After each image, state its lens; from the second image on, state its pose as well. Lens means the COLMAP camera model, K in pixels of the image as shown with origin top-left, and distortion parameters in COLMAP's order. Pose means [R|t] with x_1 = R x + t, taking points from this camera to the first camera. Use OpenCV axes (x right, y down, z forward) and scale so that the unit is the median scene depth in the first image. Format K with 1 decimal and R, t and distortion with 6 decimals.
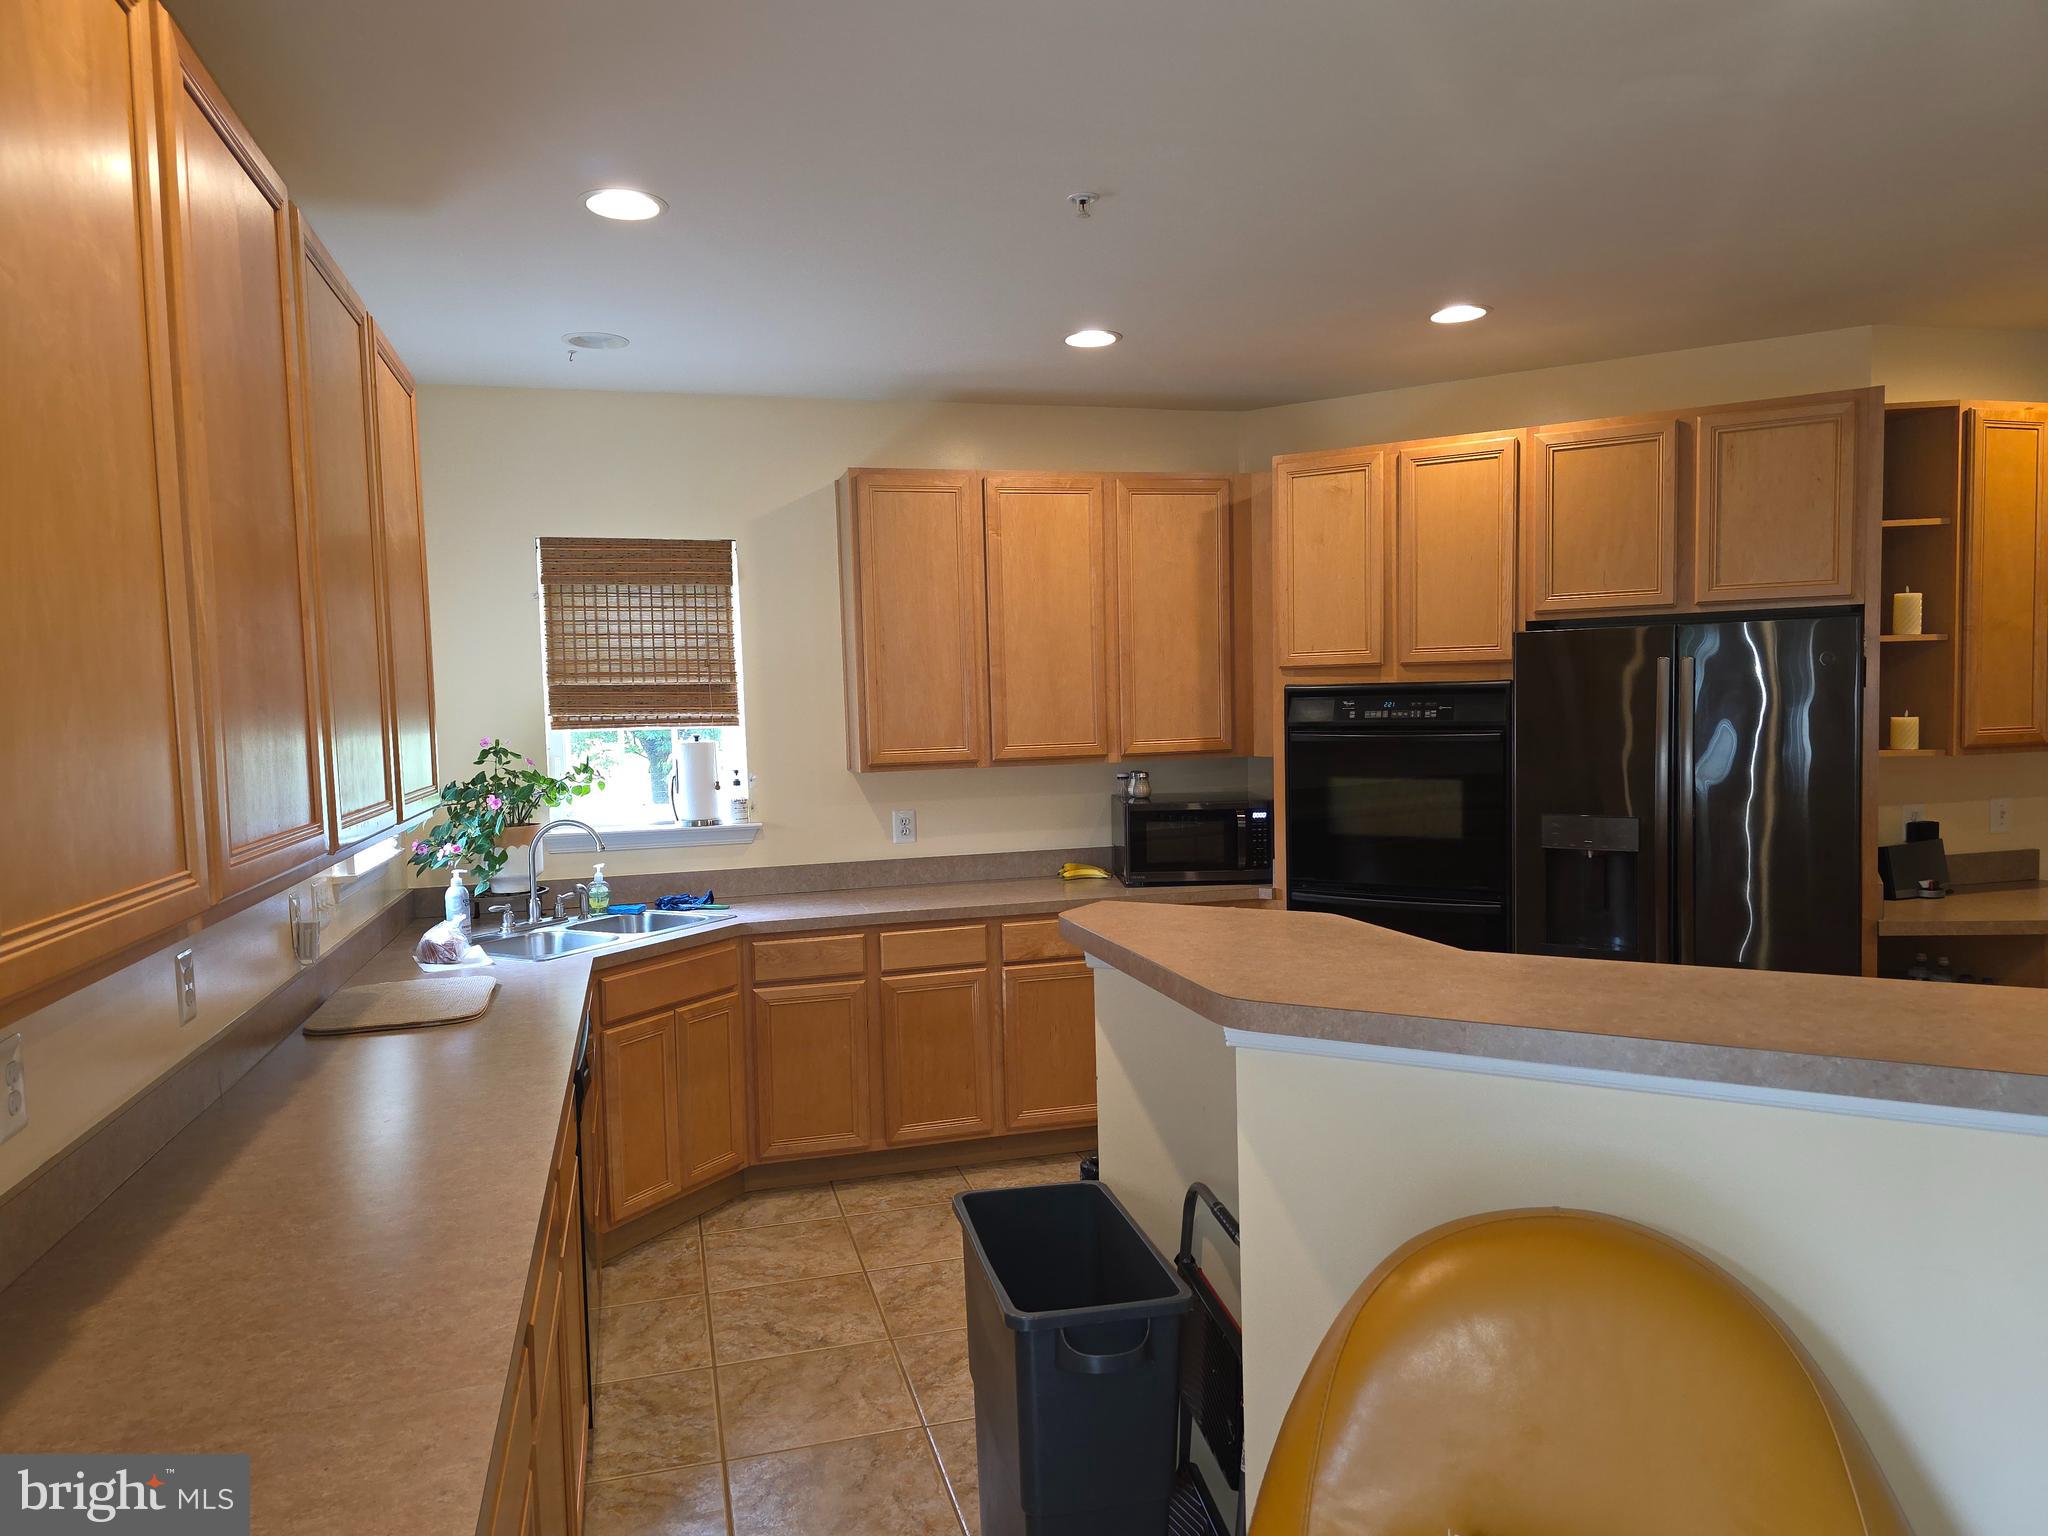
lens RADIAL K [[1363.3, 0, 1024.7], [0, 1363.3, 780.5], [0, 0, 1]] dist [0.029039, -0.003137]
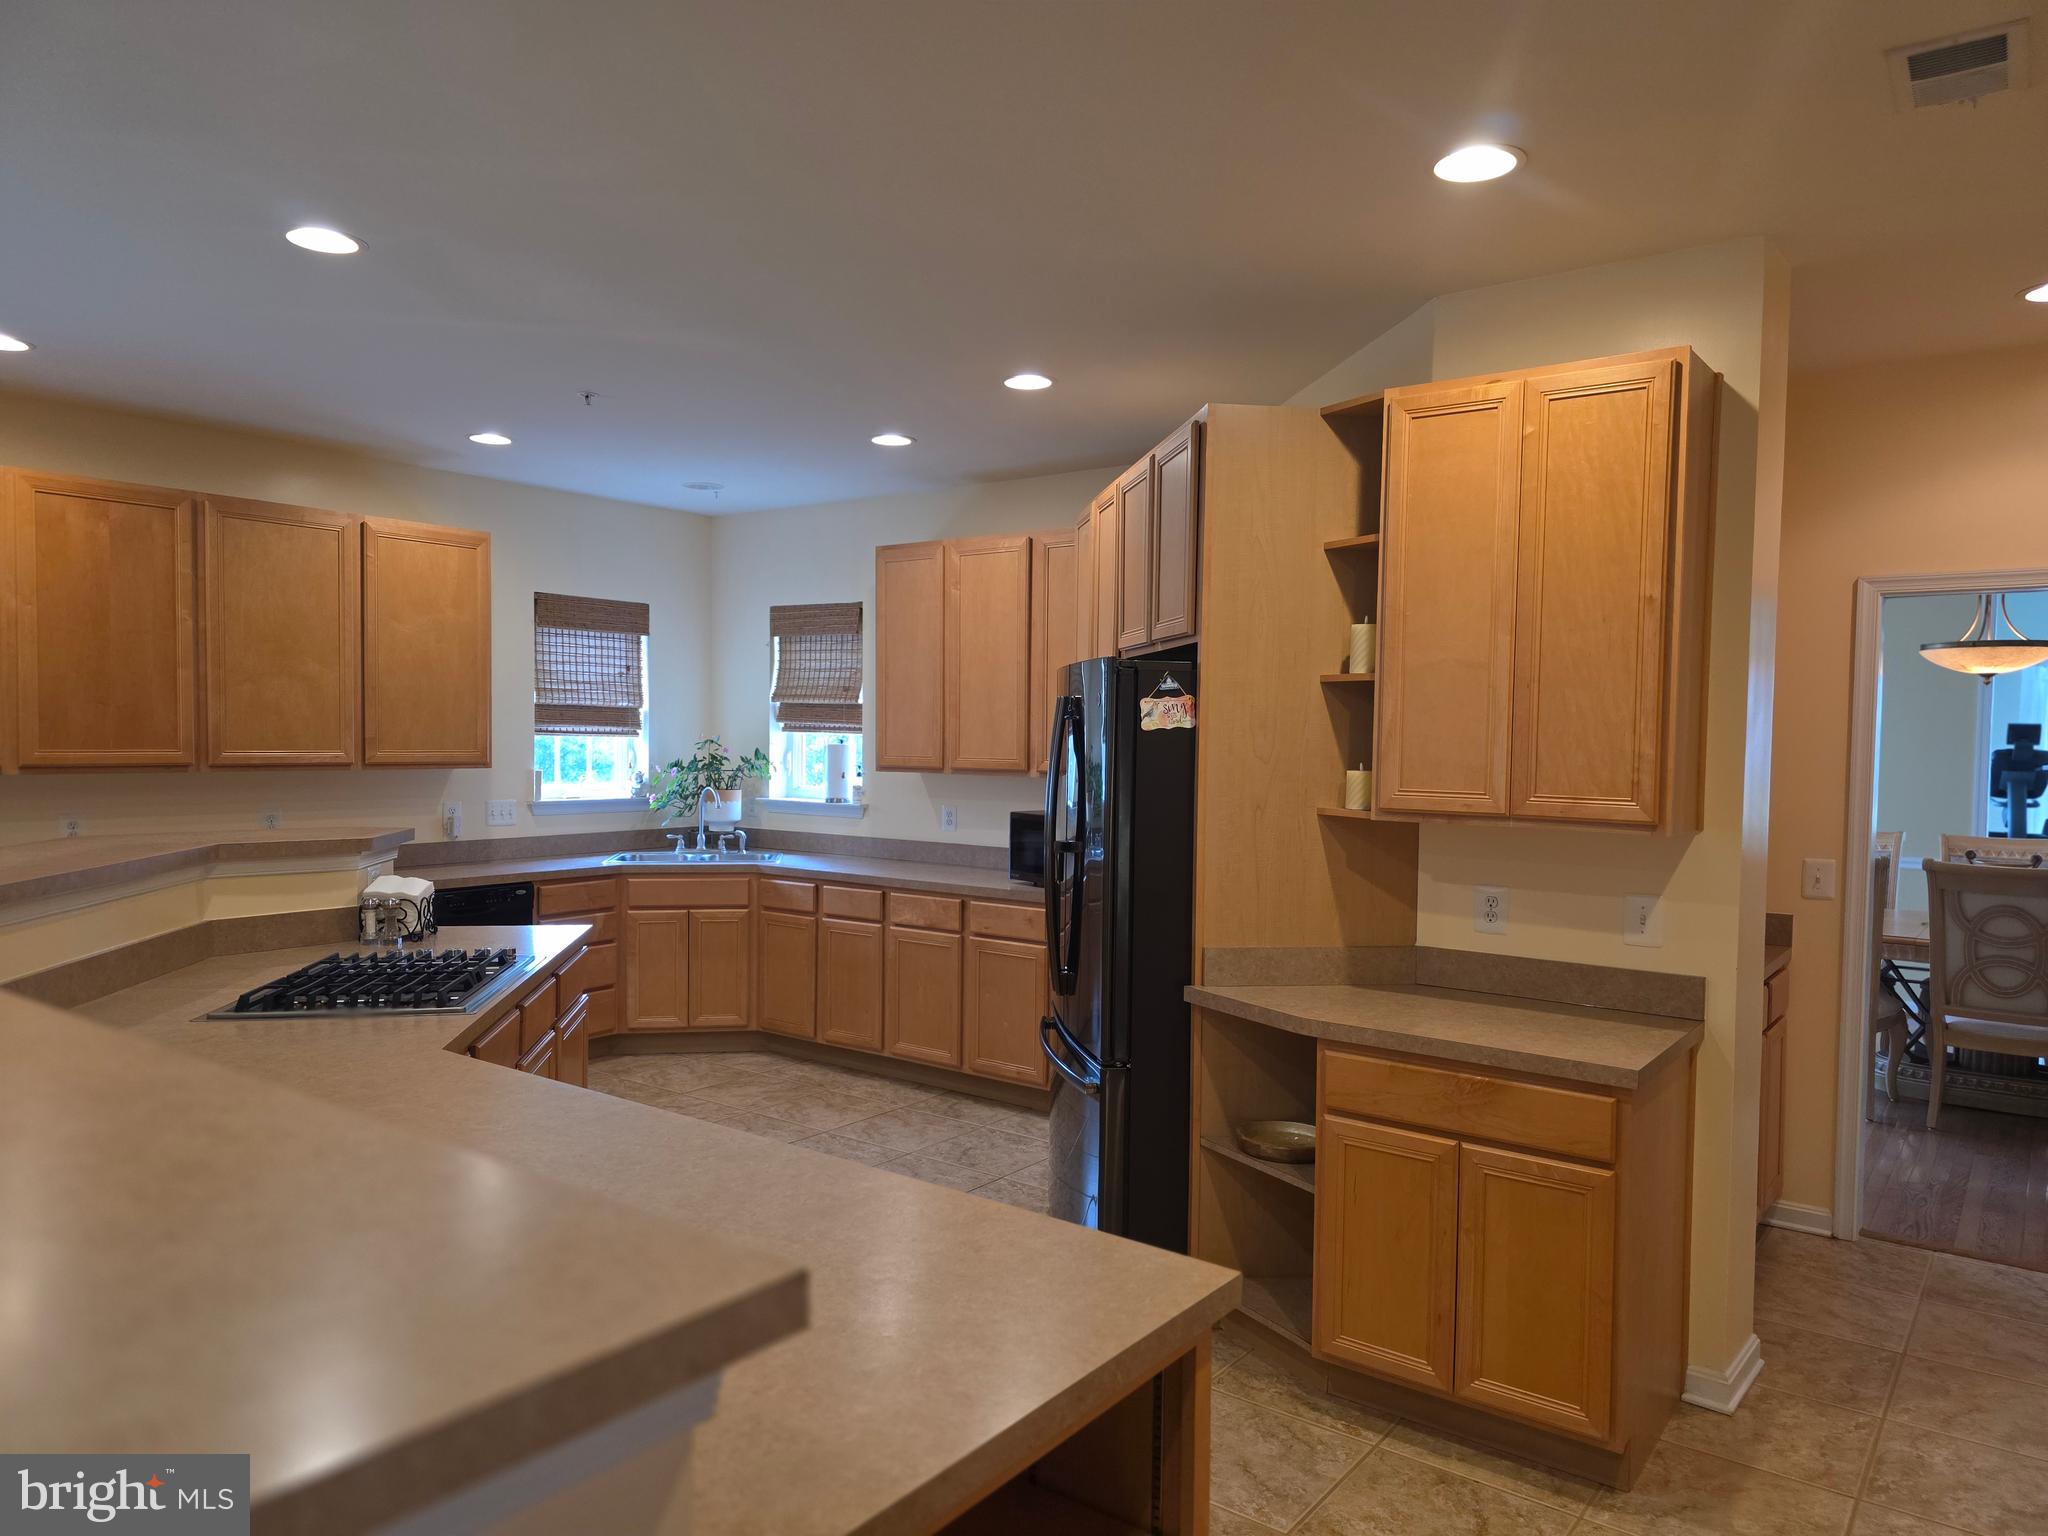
lens RADIAL K [[1363.3, 0, 1020.8], [0, 1363.3, 771.9], [0, 0, 1]] dist [0.029039, -0.003137]
pose [[0.600637, 0.057708, -0.797436, 1.018848], [-0.069671, 0.997375, 0.019700, -0.040434], [0.796480, 0.043726, 0.603081, 0.294515]]
